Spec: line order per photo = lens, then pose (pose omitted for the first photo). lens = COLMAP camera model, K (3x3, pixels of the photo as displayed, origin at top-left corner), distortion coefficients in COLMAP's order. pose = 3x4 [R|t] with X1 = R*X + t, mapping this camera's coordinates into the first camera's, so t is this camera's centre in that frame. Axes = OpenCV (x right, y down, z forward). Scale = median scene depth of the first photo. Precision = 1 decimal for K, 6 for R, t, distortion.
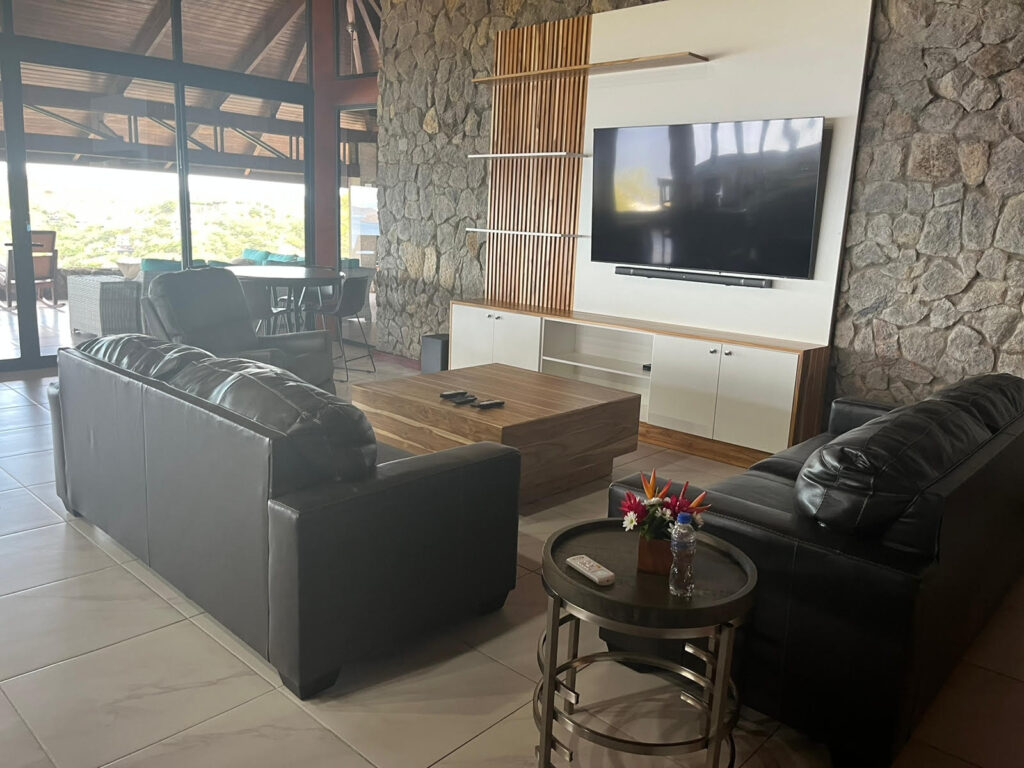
lens RADIAL K [[793.6, 0, 522.8], [0, 793.6, 377.9], [0, 0, 1]] dist [0.037362, -0.044897]
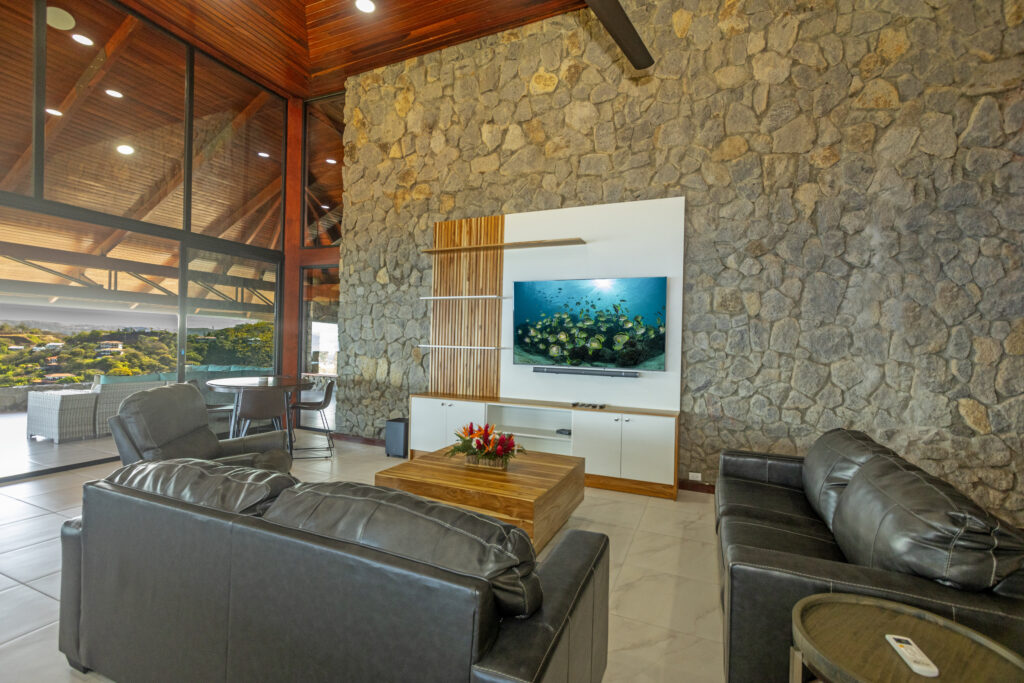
lens RADIAL K [[435.7, 0, 523.1], [0, 435.7, 339.0], [0, 0, 1]] dist [0.002859, -0.000912]
pose [[0.939499, -0.021713, 0.341863, -0.181640], [0.085821, 0.981081, -0.173539, -0.048072], [-0.331628, 0.192379, 0.923587, 0.210589]]
